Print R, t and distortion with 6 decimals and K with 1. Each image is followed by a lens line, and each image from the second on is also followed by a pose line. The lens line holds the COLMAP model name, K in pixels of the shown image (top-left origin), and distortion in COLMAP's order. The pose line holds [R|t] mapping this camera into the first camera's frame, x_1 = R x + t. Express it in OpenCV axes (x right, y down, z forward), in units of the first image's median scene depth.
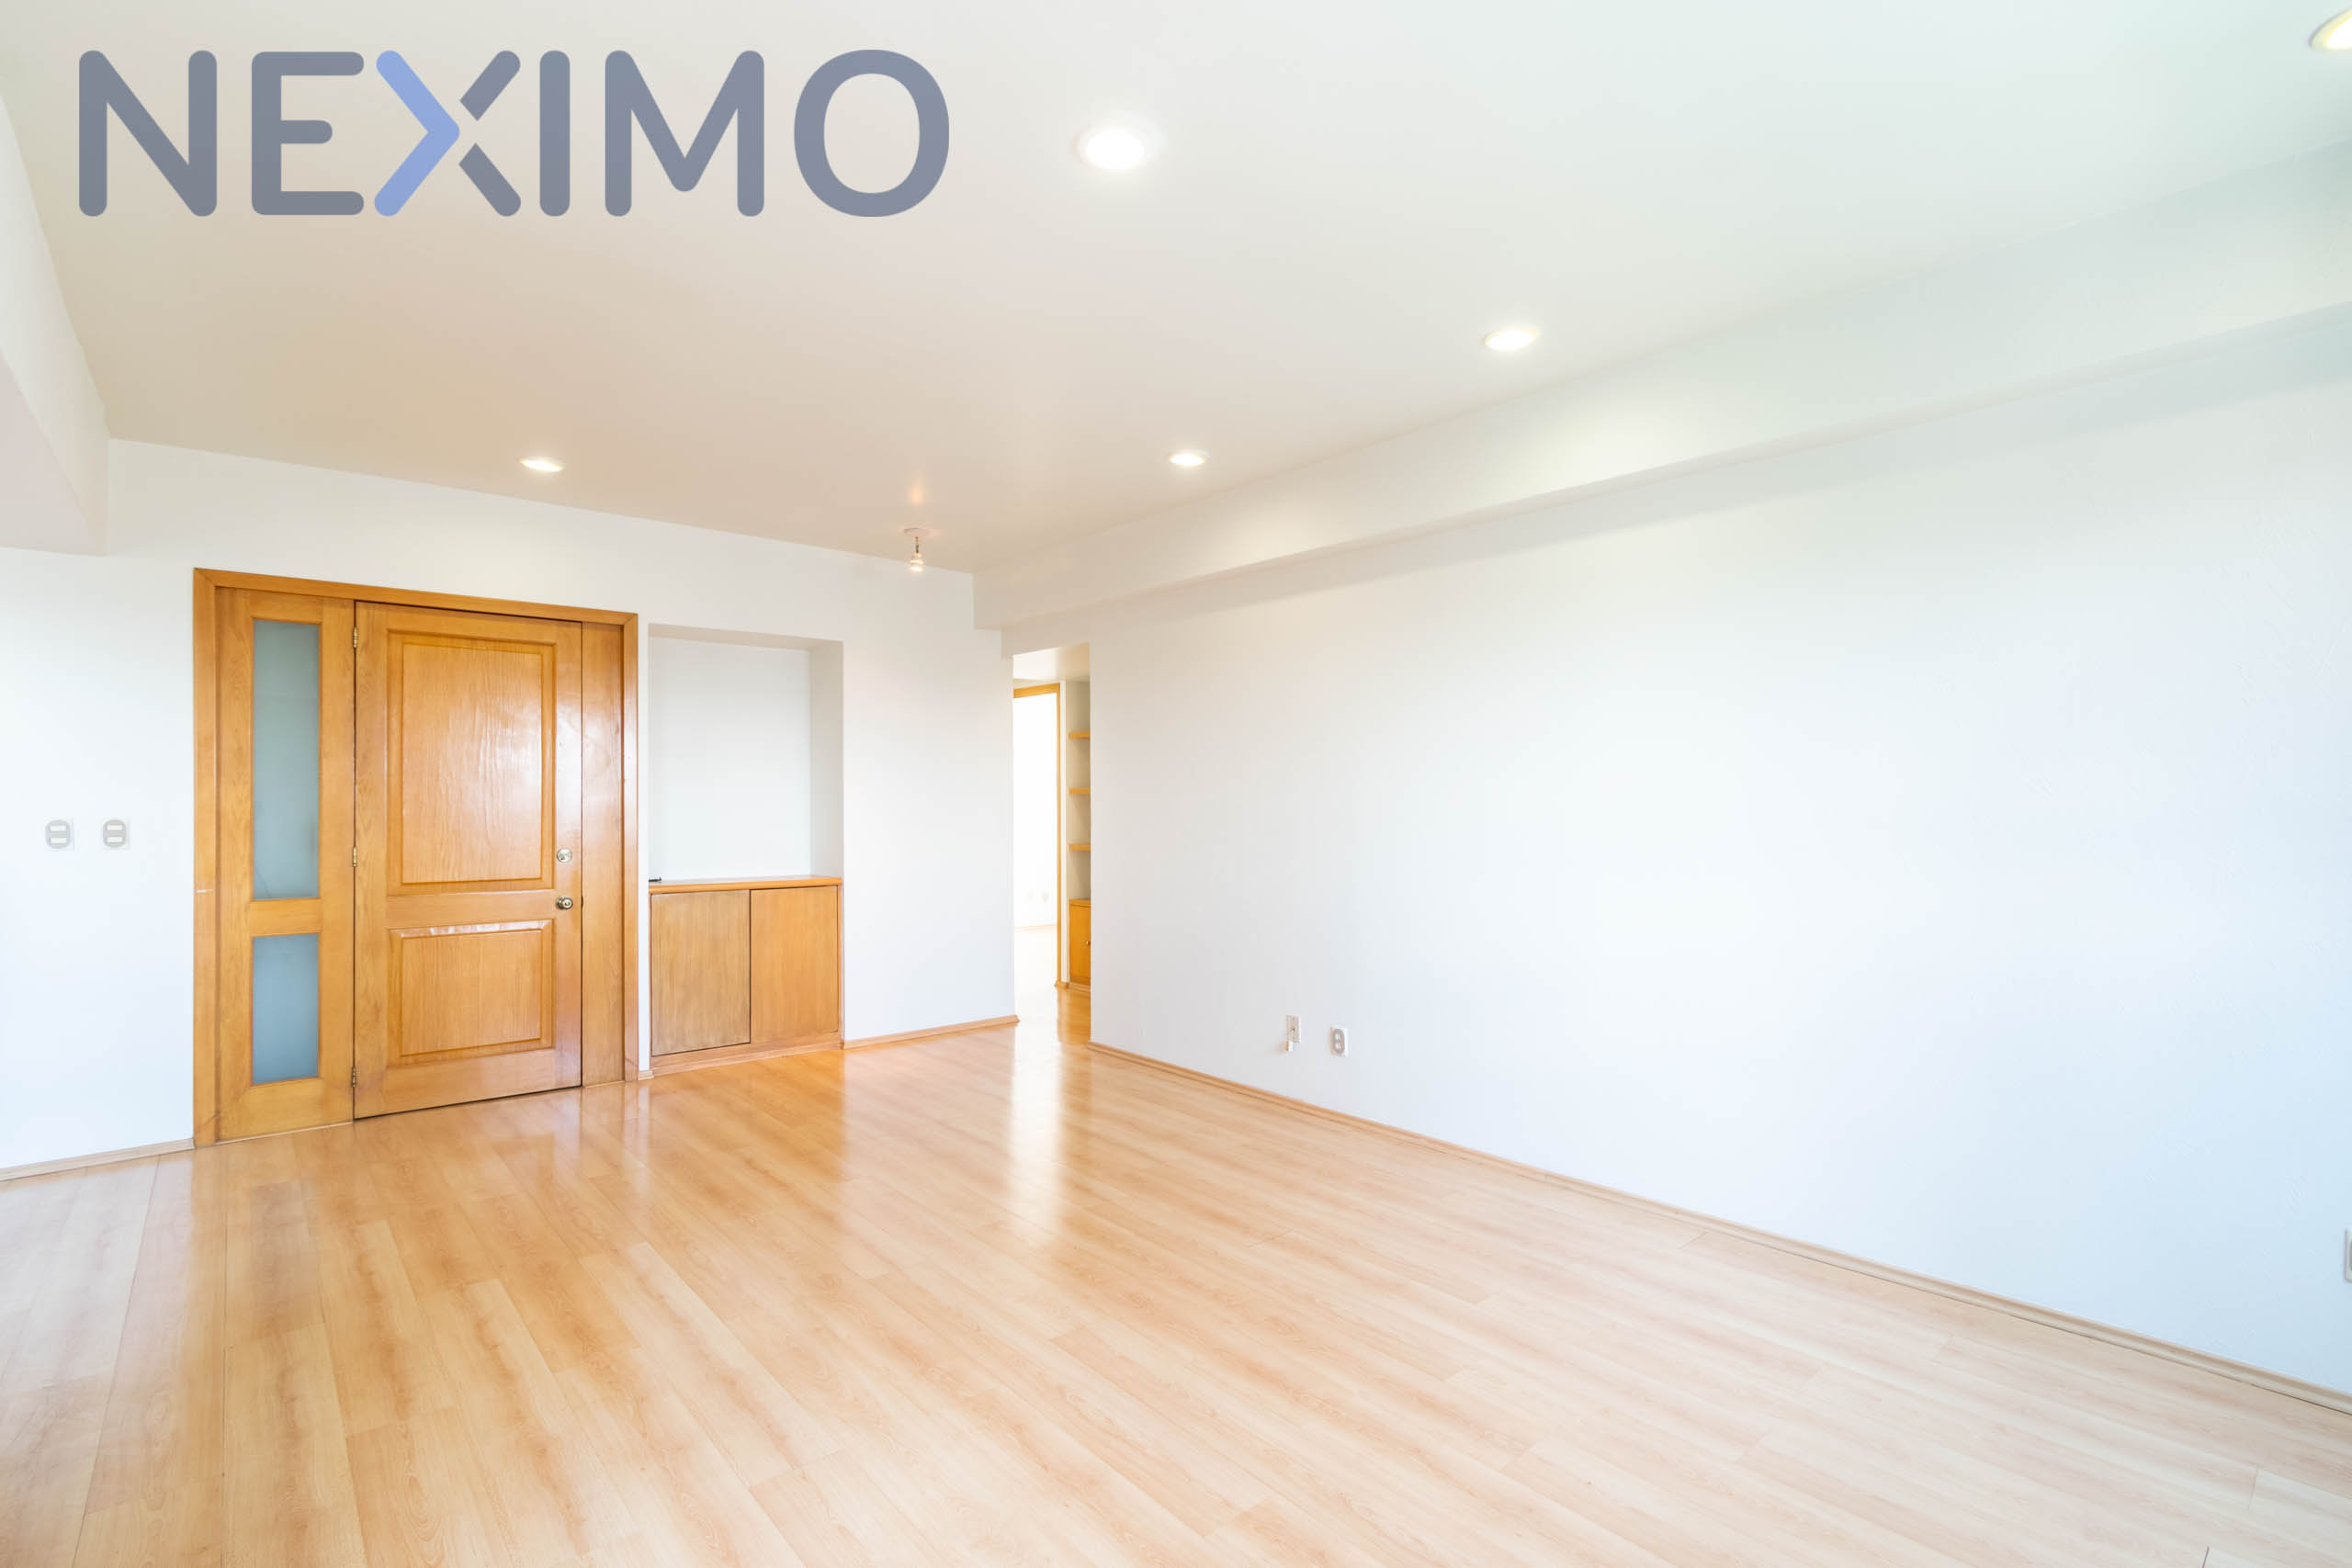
lens RADIAL K [[1067.6, 0, 1173.6], [0, 1067.6, 788.6], [0, 0, 1]] dist [0.002579, 0.000171]
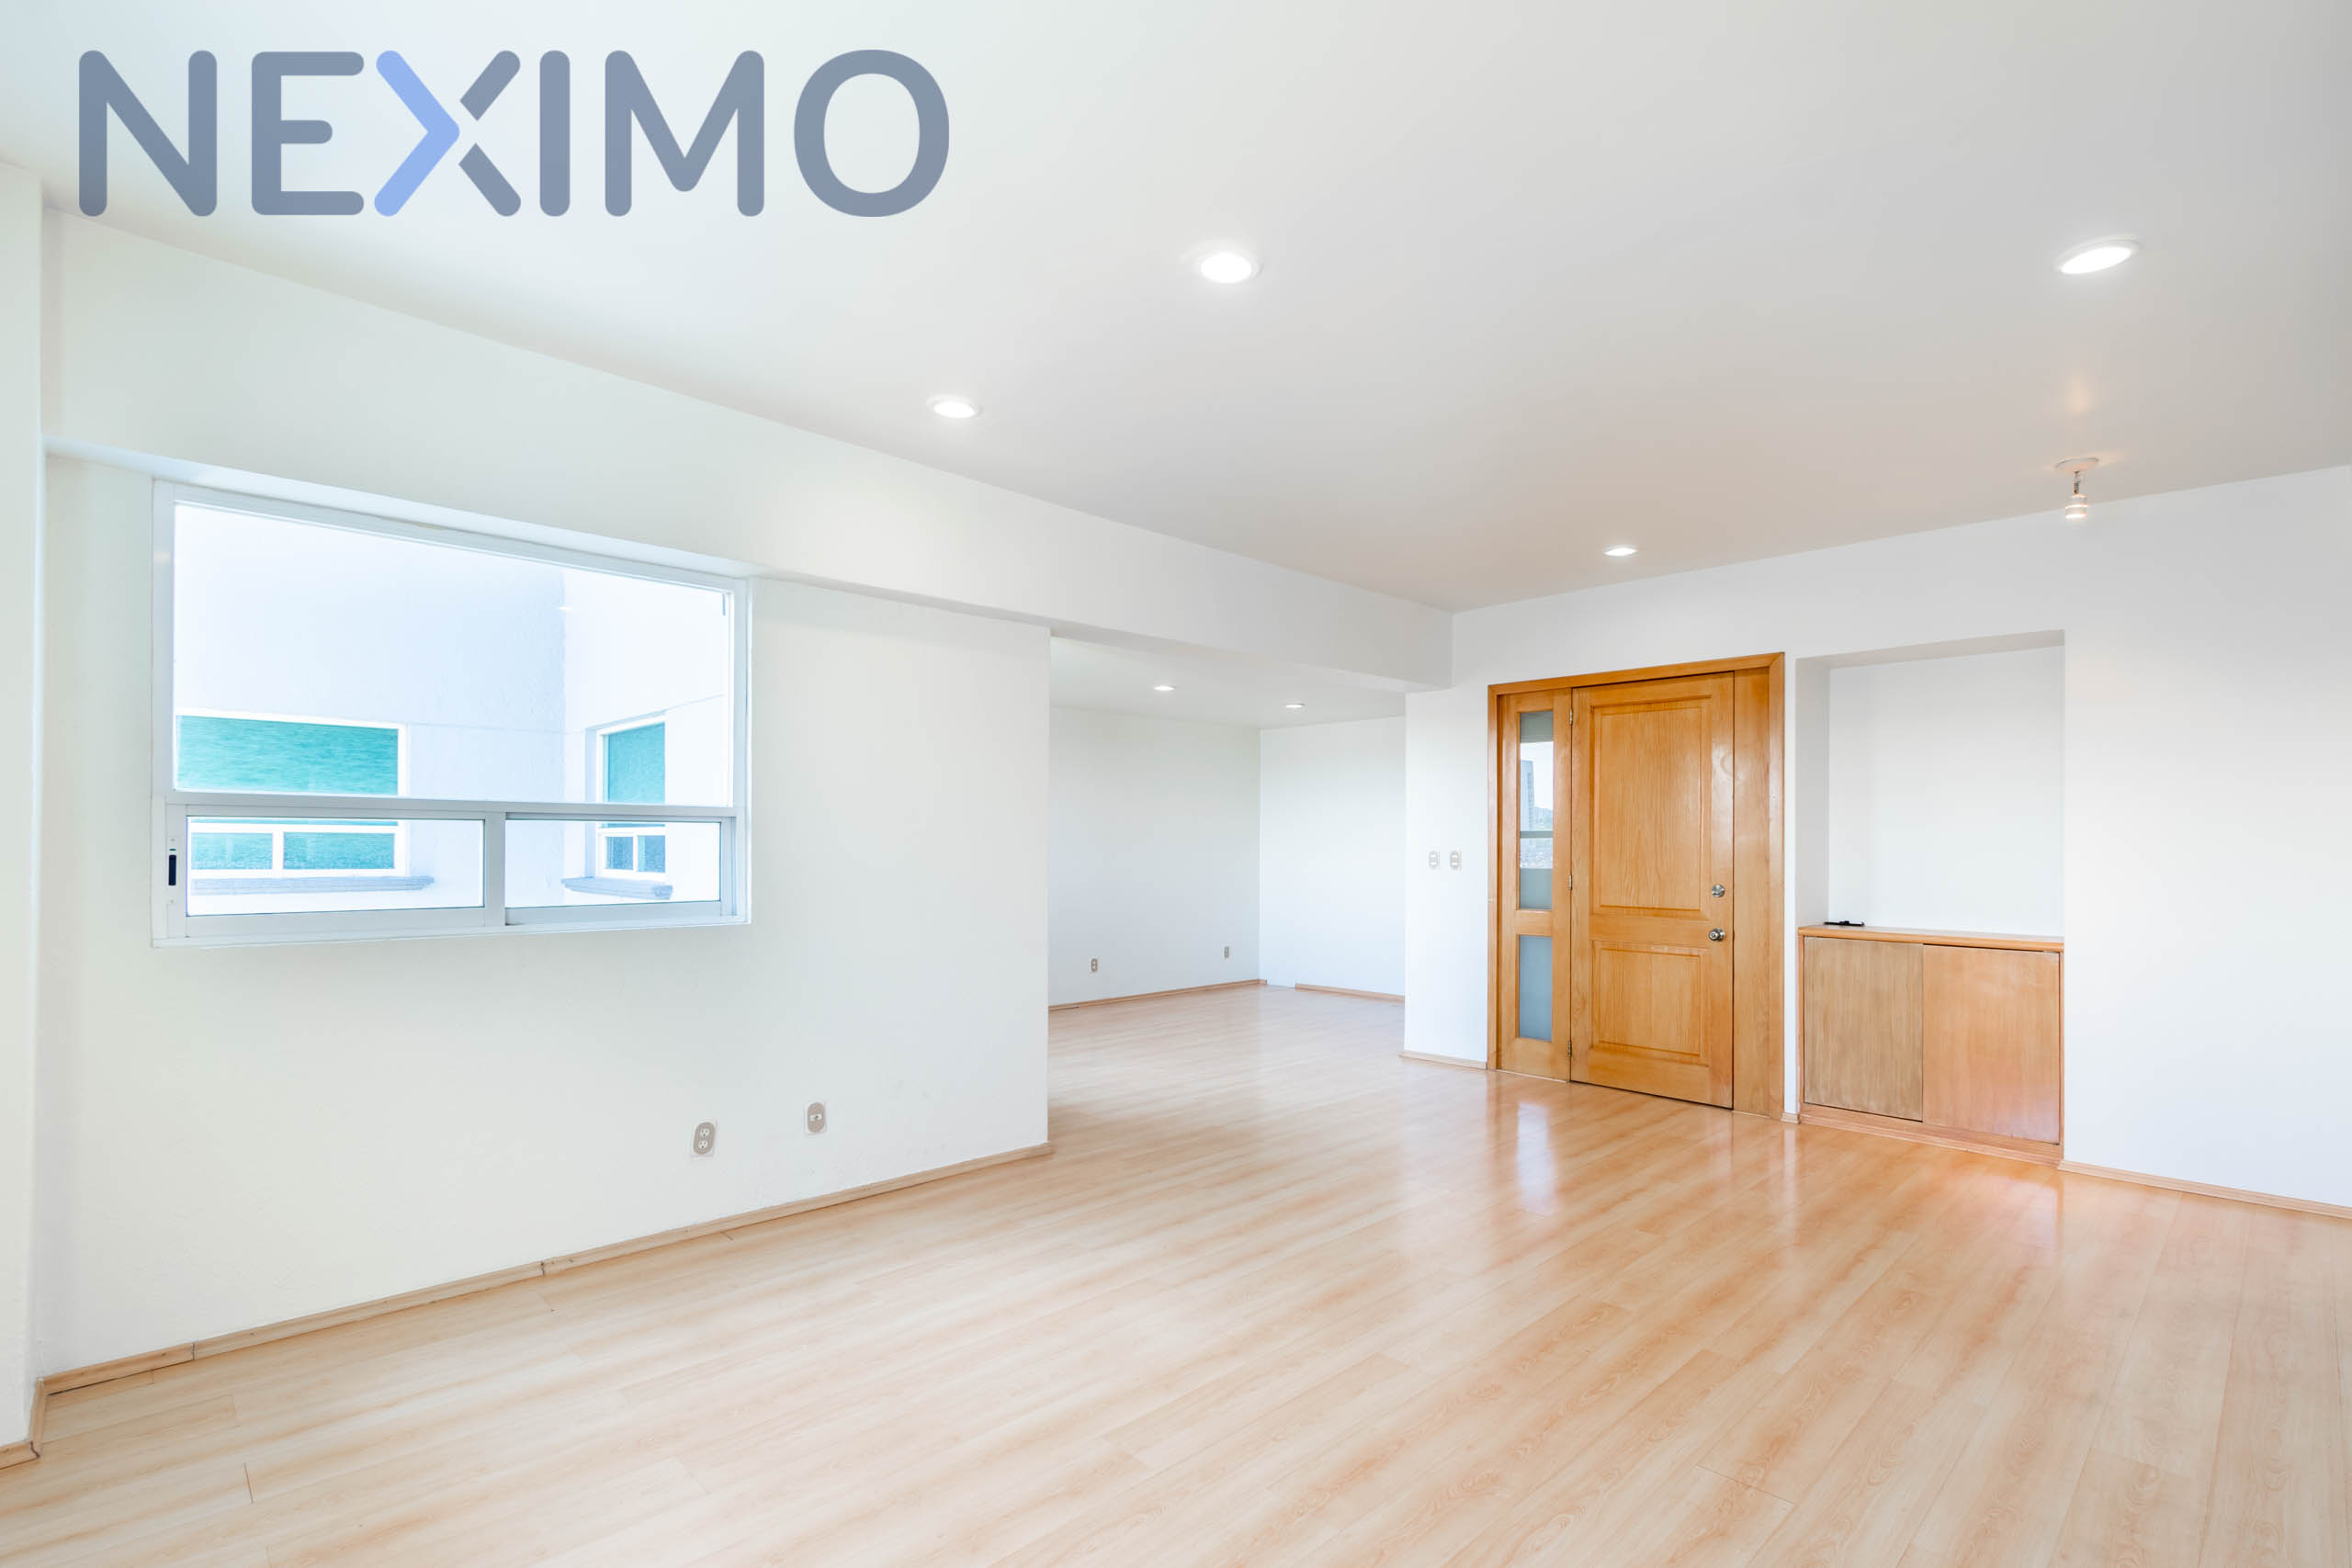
lens RADIAL K [[1067.6, 0, 1158.8], [0, 1067.6, 842.1], [0, 0, 1]] dist [0.002579, 0.000171]
pose [[0.063742, 0.003597, -0.997960, 0.502293], [0.010975, 0.999931, 0.004306, 0.002593], [0.997906, -0.011227, 0.063698, 0.394733]]
